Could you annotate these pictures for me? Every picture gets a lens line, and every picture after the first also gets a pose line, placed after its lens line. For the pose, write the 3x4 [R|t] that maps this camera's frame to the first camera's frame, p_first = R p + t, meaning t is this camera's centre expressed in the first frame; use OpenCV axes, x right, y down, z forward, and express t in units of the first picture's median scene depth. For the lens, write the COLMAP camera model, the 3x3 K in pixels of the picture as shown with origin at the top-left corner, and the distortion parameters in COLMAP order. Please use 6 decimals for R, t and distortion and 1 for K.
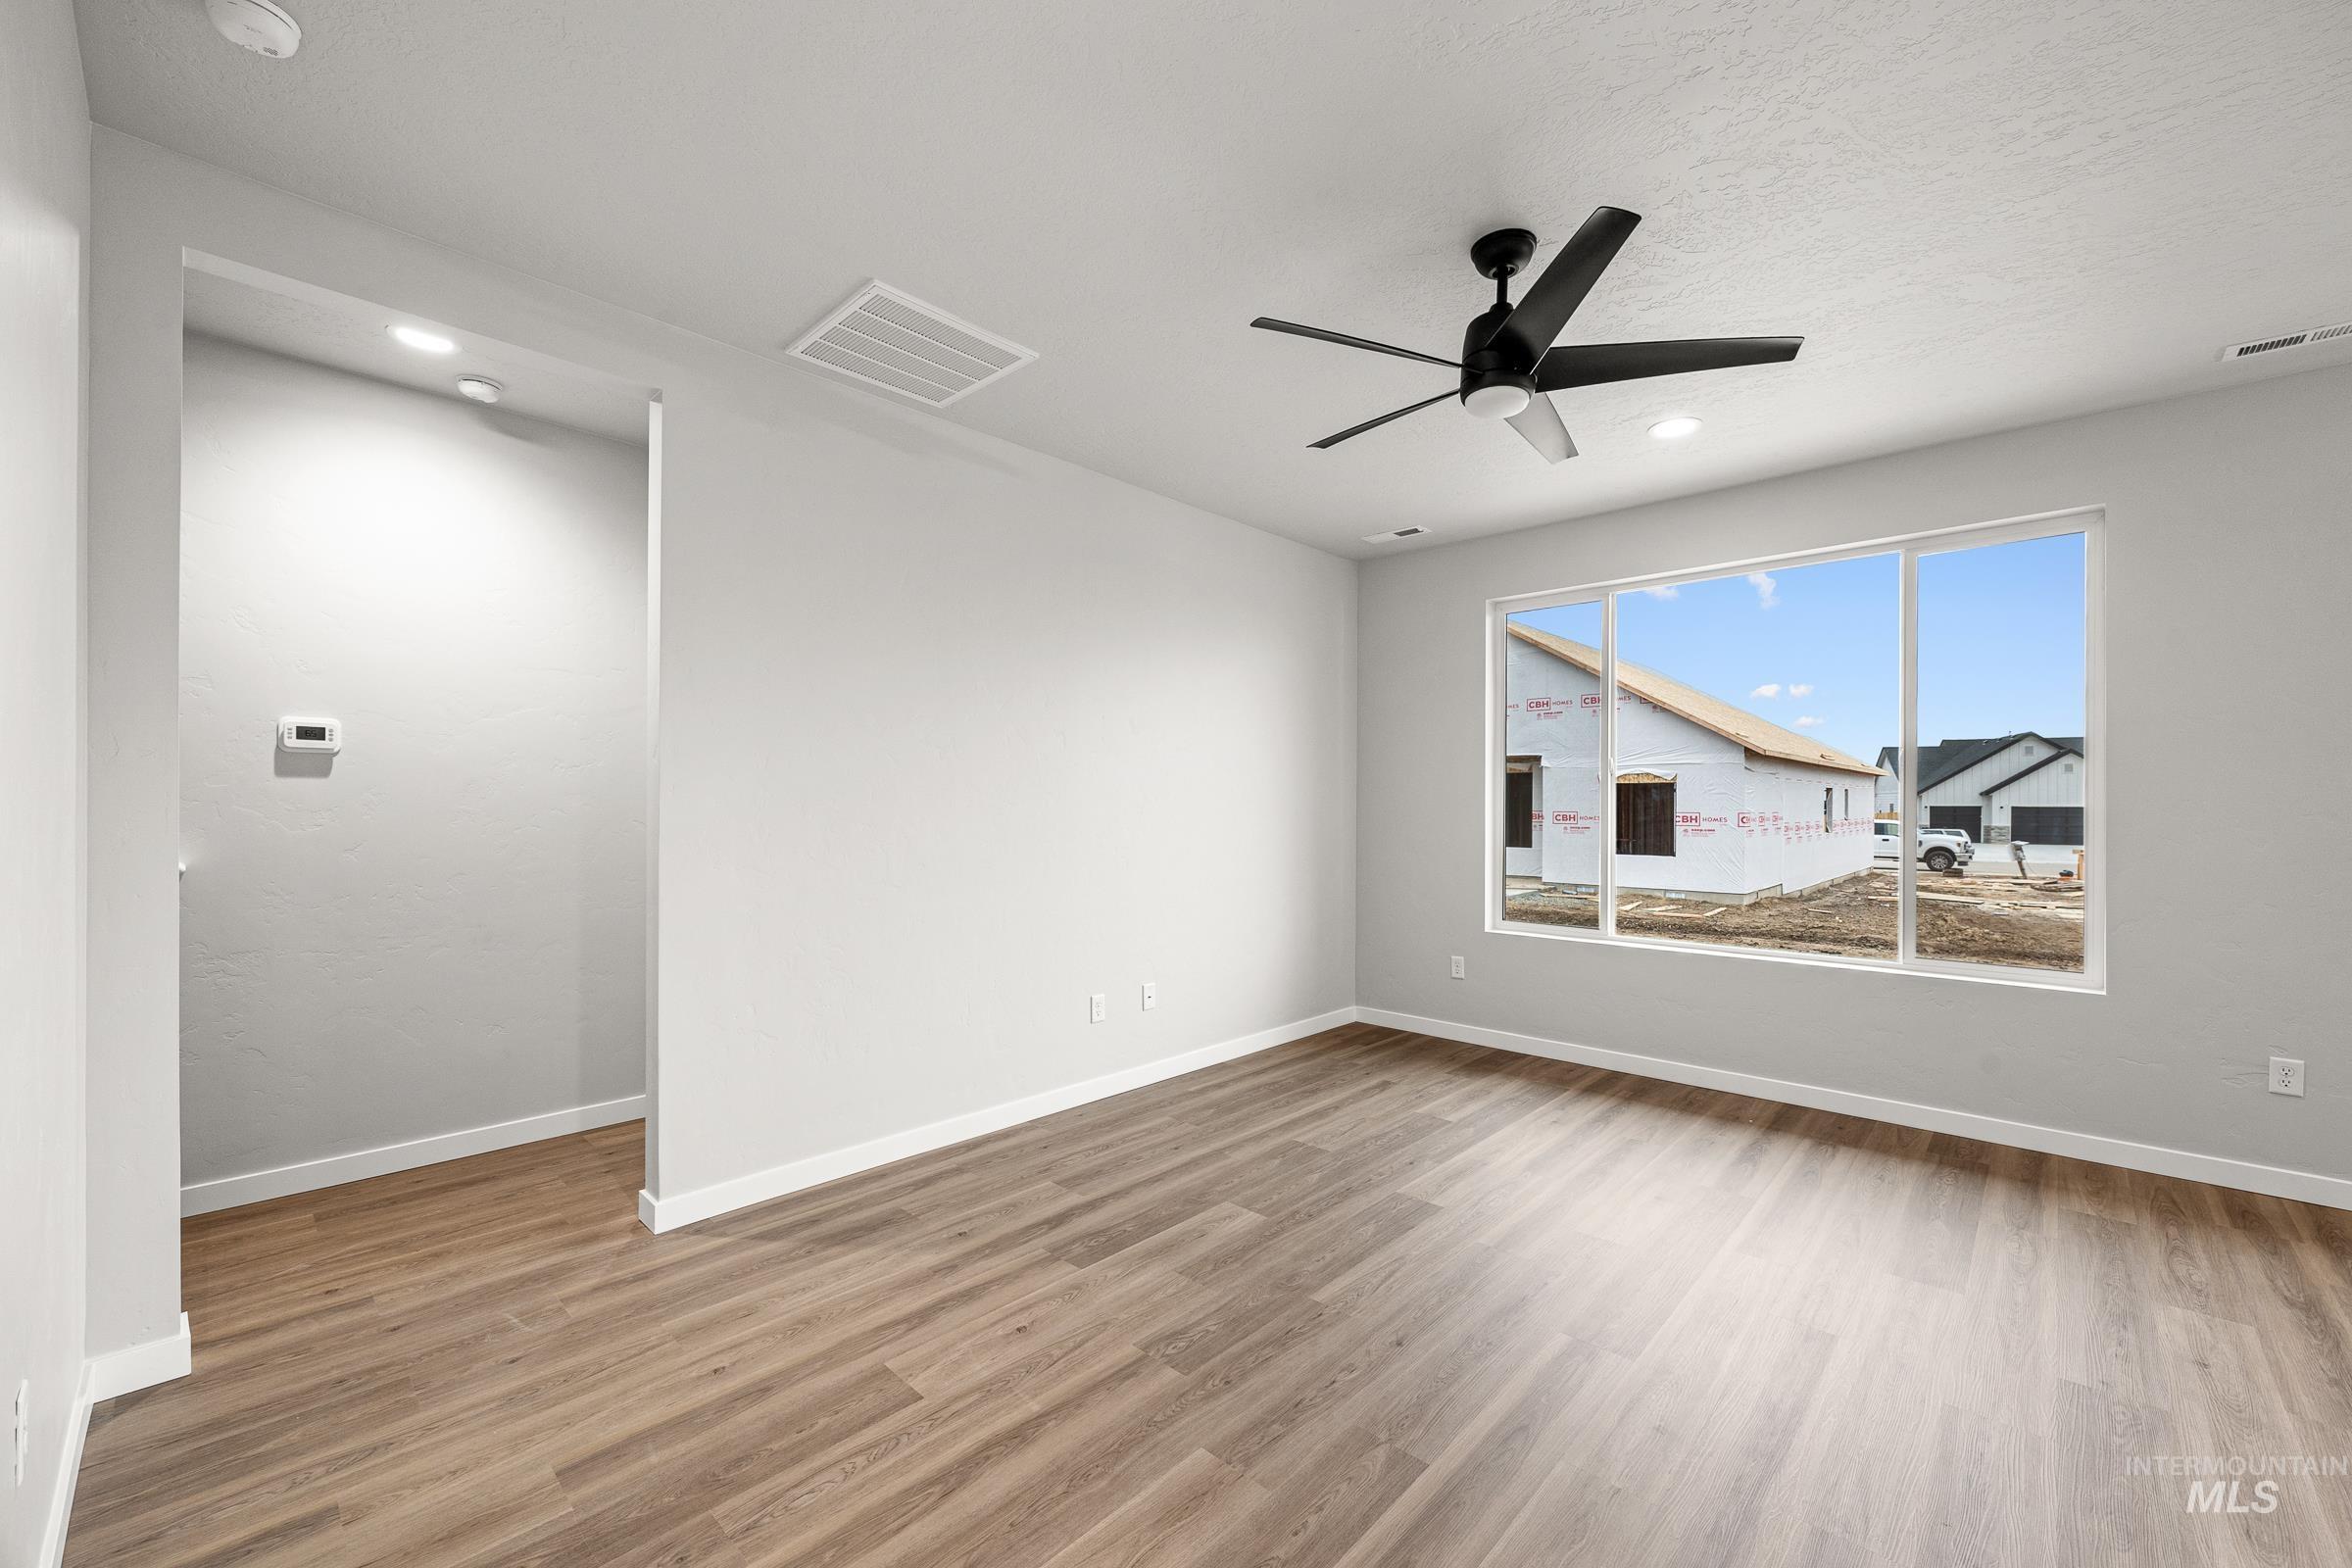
lens RADIAL K [[933.8, 0, 1210.4], [0, 933.8, 809.3], [0, 0, 1]] dist [-0.001439, -0.000122]
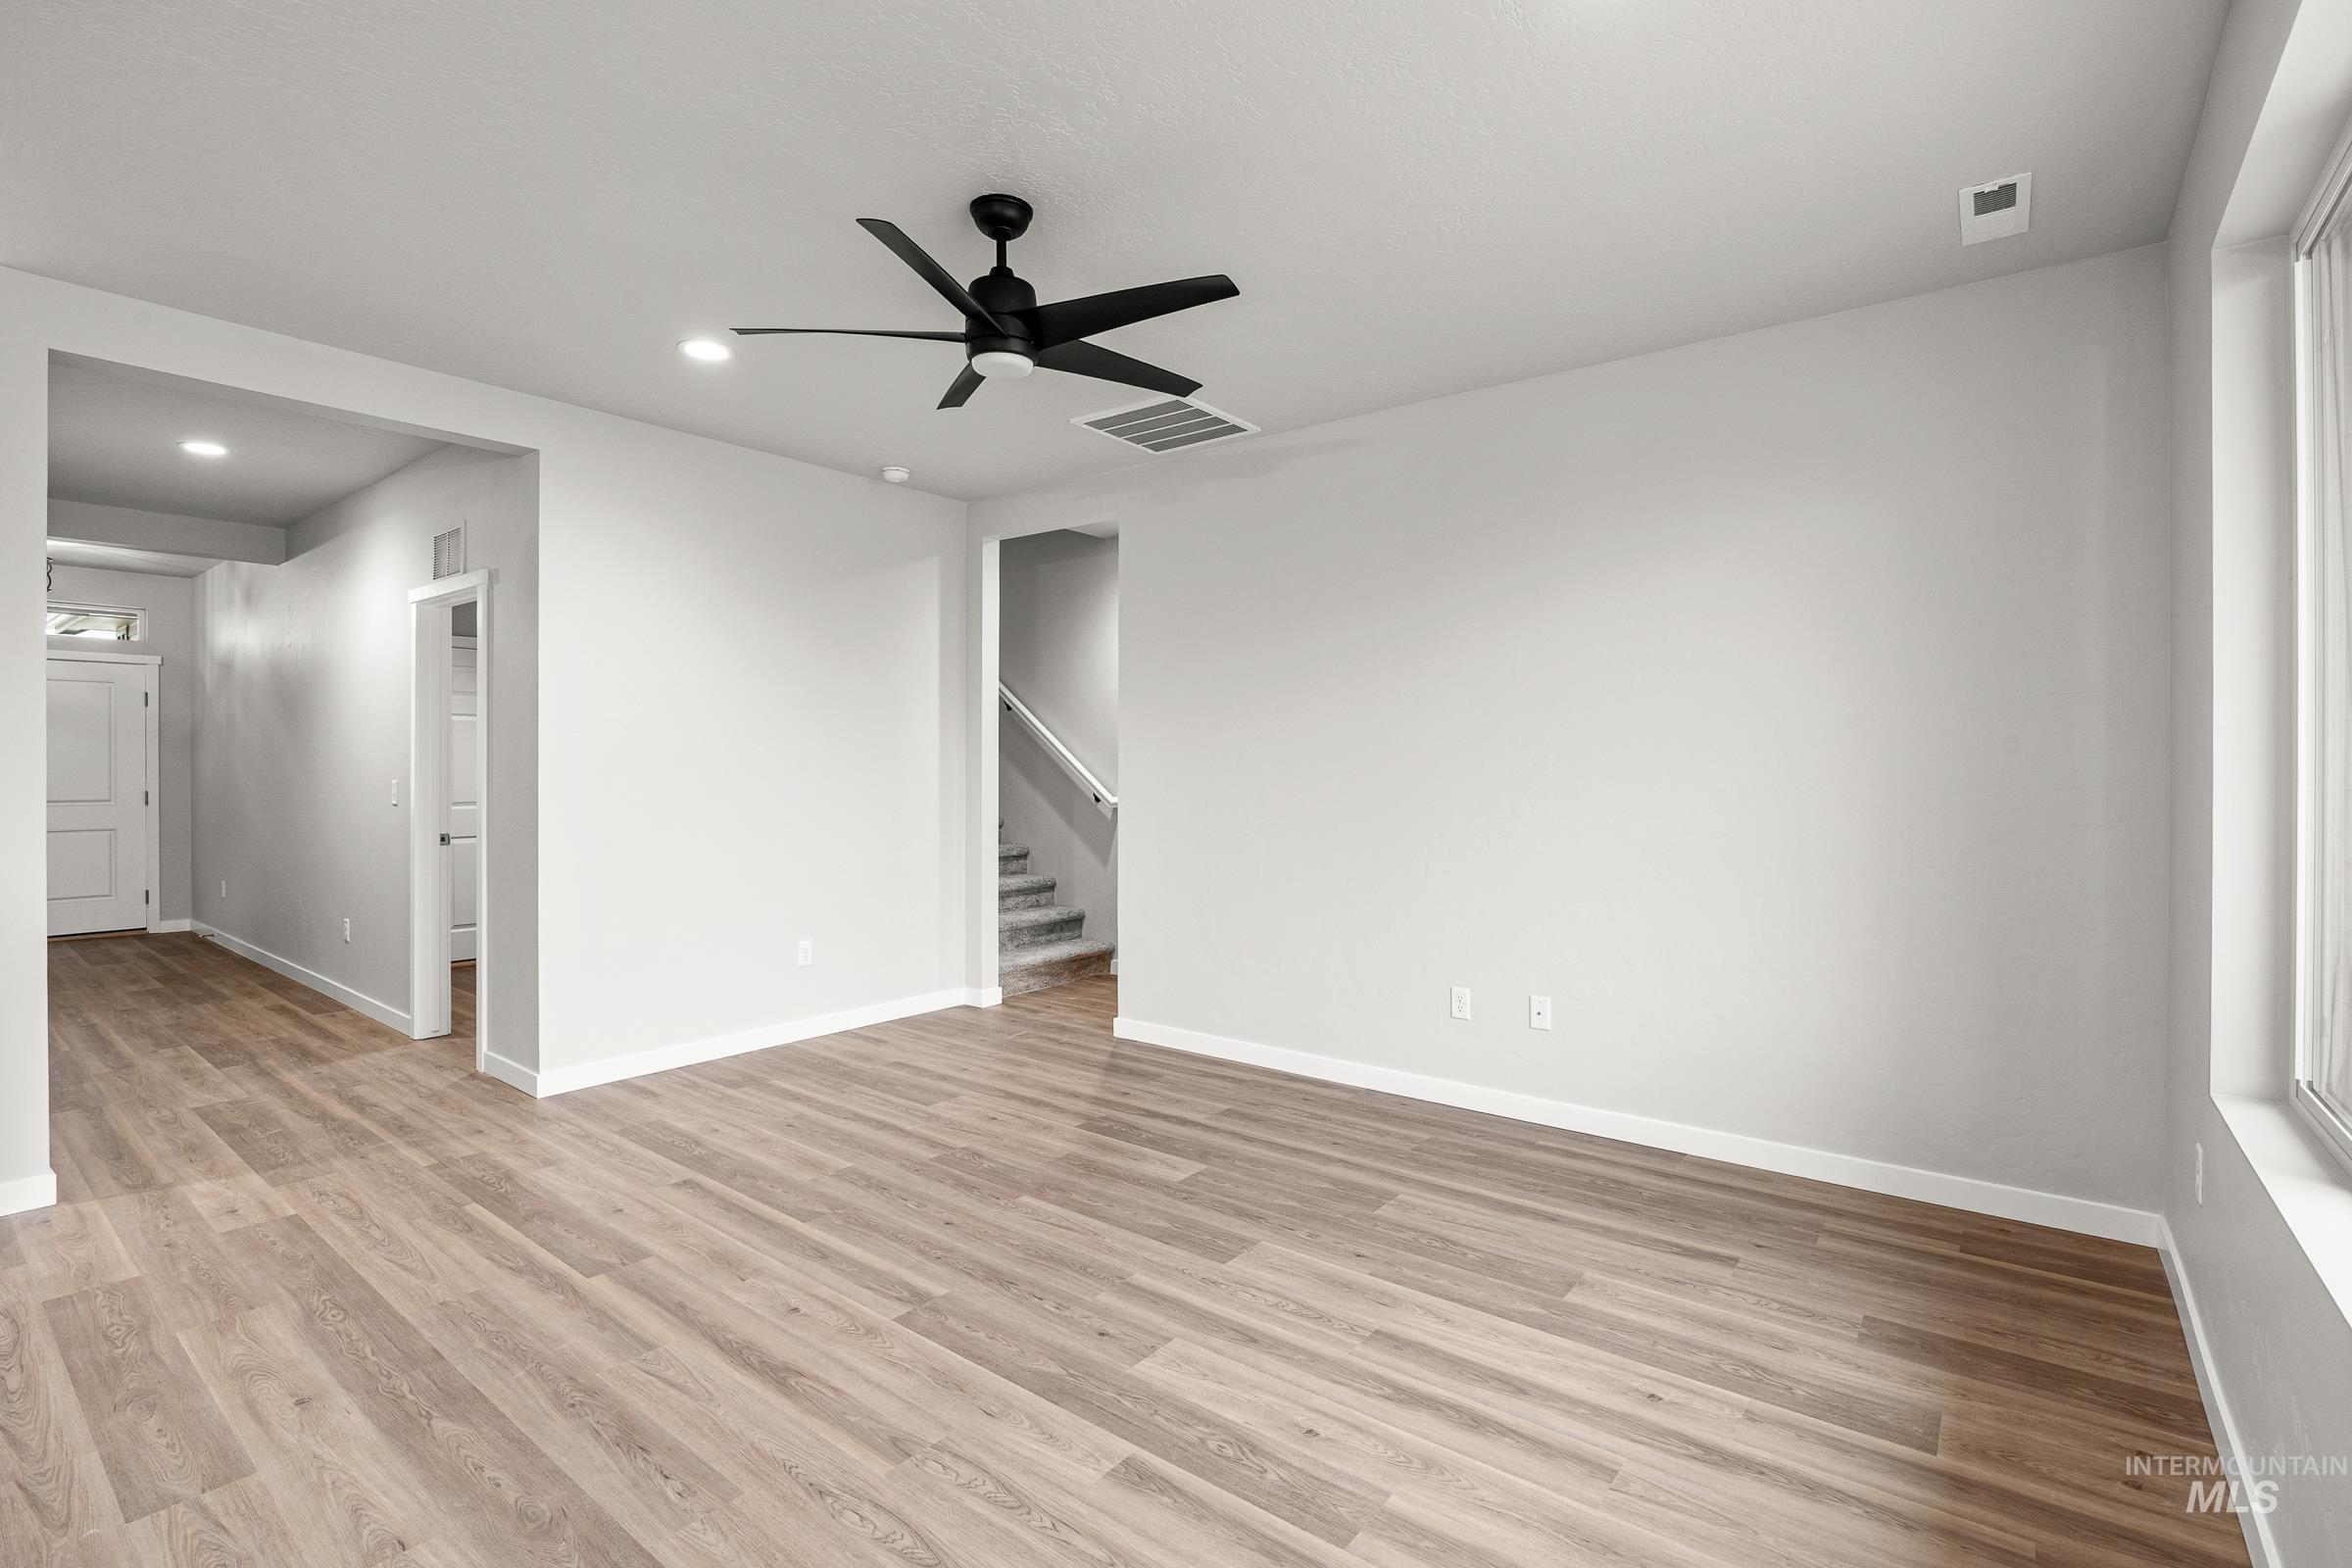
lens RADIAL K [[1059.4, 0, 1160.2], [0, 1059.4, 783.9], [0, 0, 1]] dist [-0.013159, 0.000770]
pose [[0.067165, 0.007430, -0.997714, 1.103170], [-0.005583, 0.999959, 0.007071, -0.003339], [0.997726, 0.005096, 0.067204, 0.825695]]
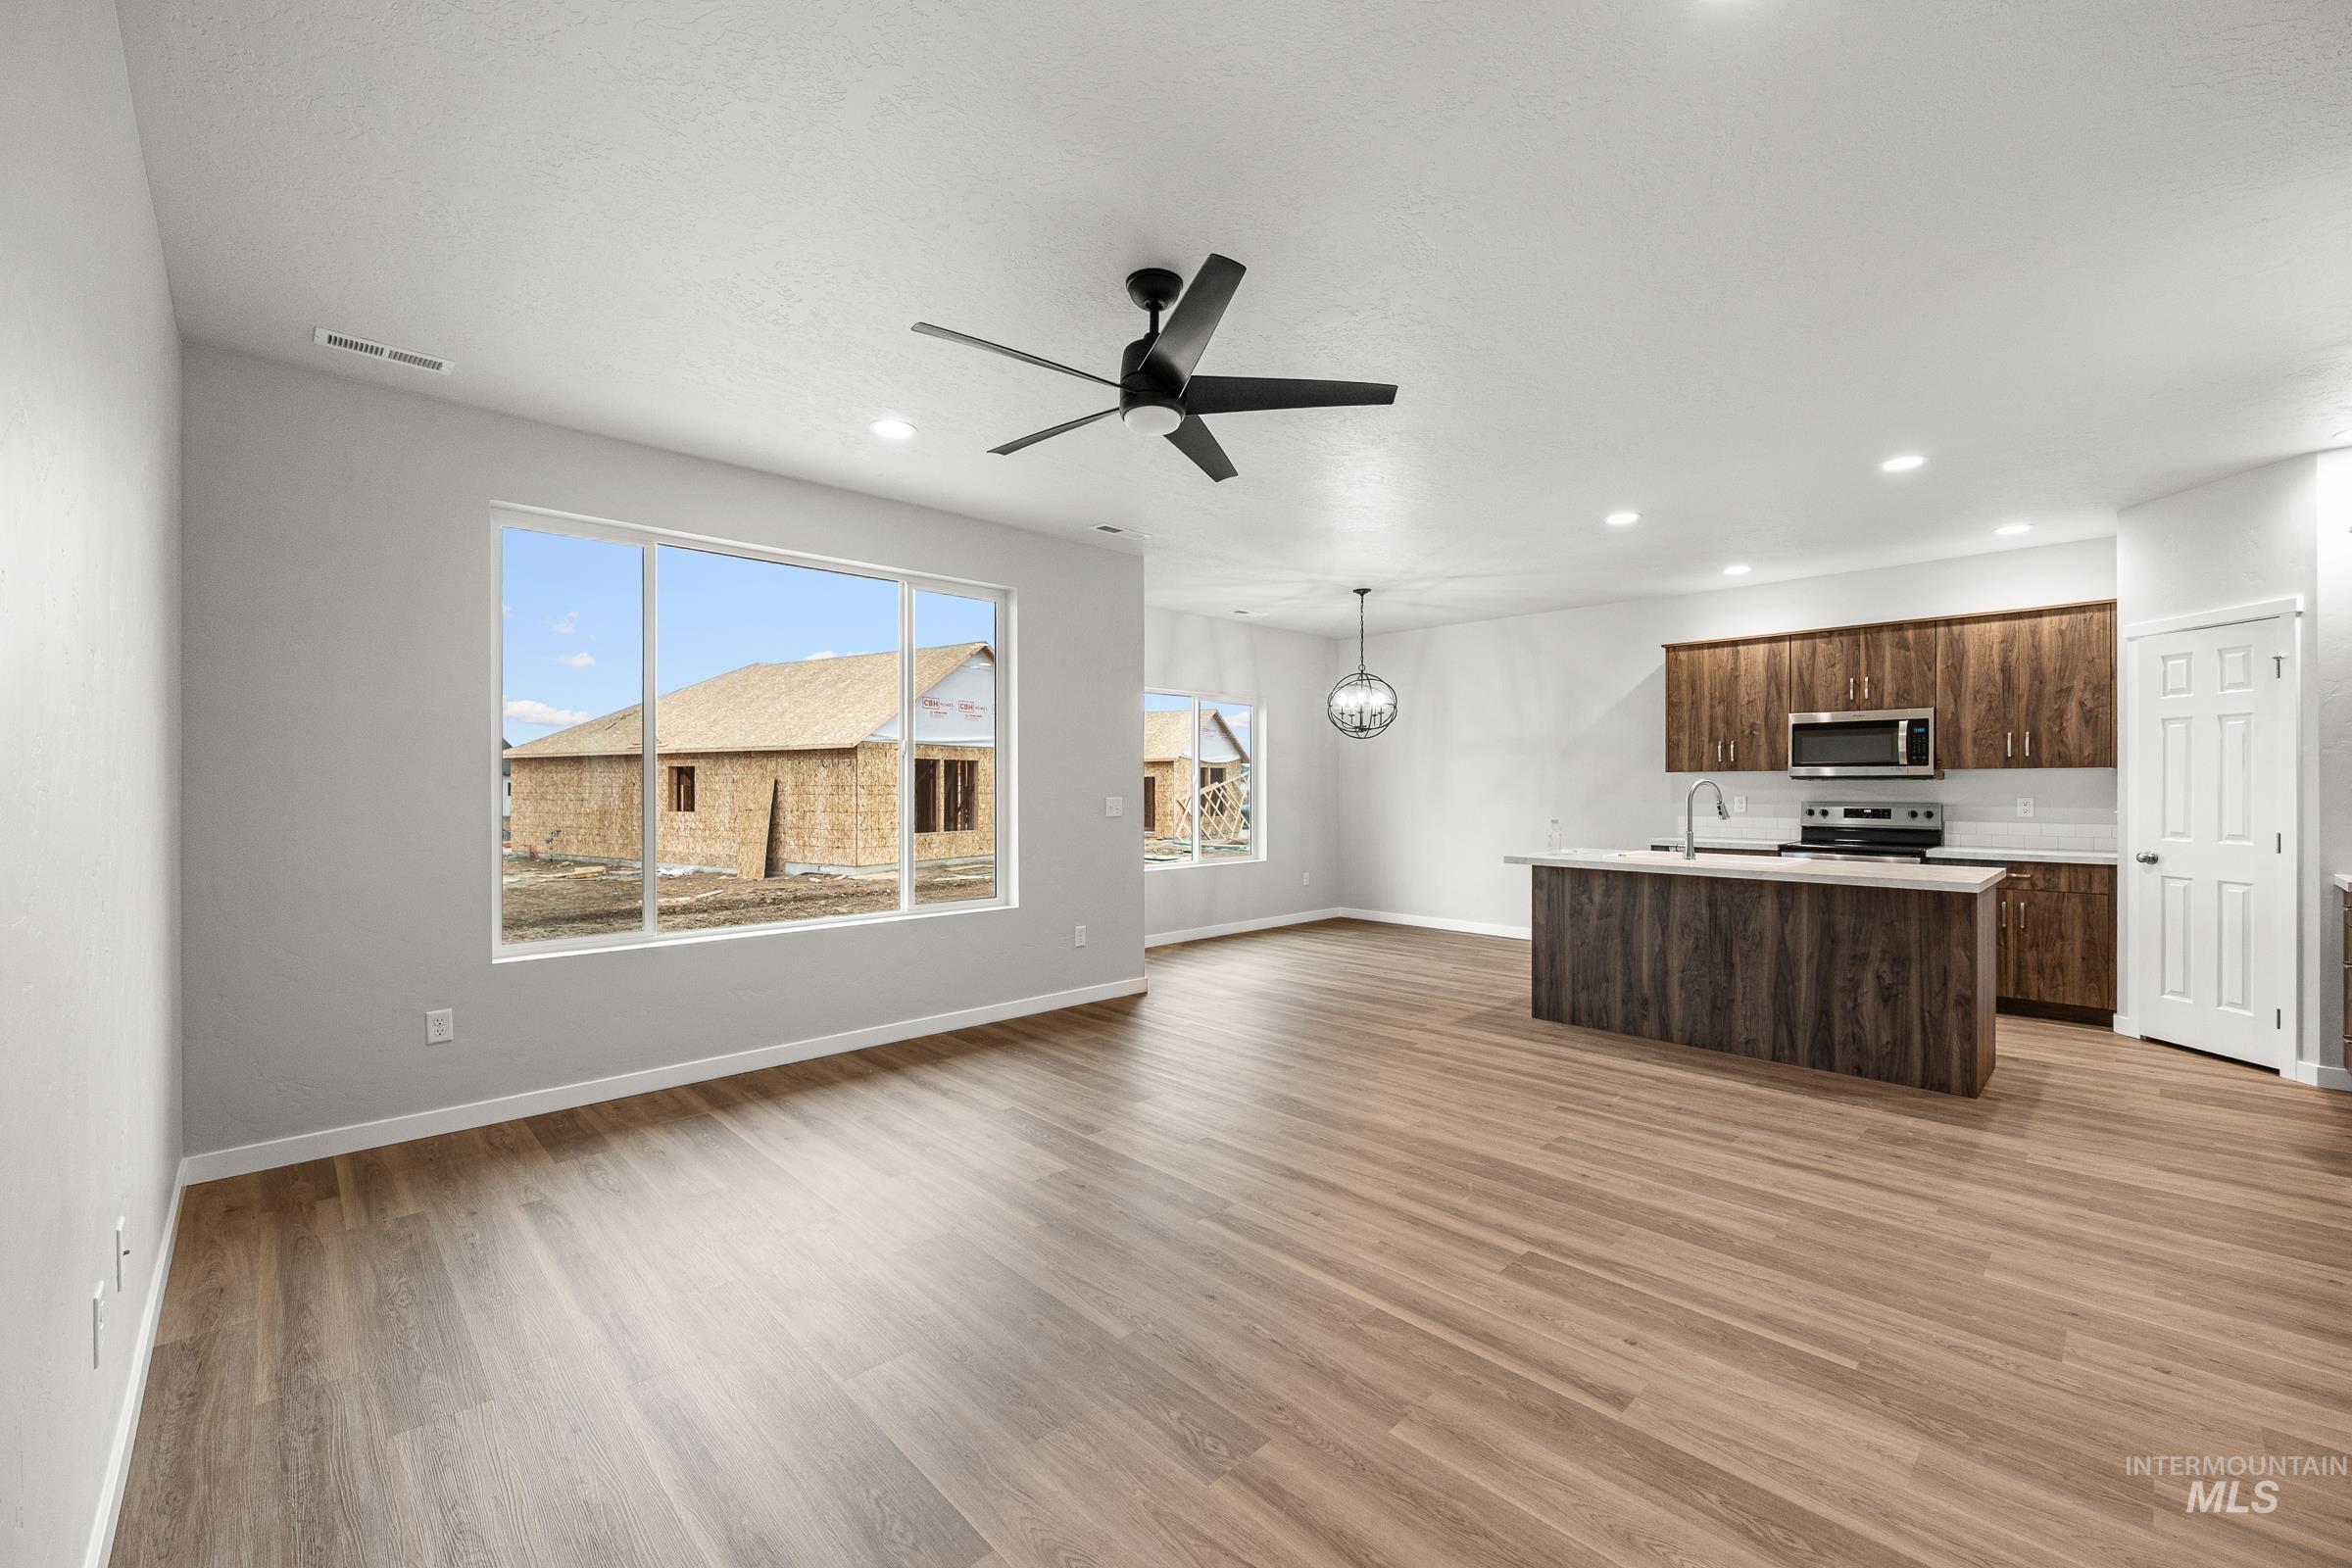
lens RADIAL K [[927.5, 0, 1176.0], [0, 927.5, 784.0], [0, 0, 1]] dist [-0.001187, -0.000272]
pose [[0.067182, -0.002066, 0.997739, -0.594060], [0.004200, 0.999990, 0.001788, -0.008183], [-0.997732, 0.004071, 0.067190, 0.677732]]
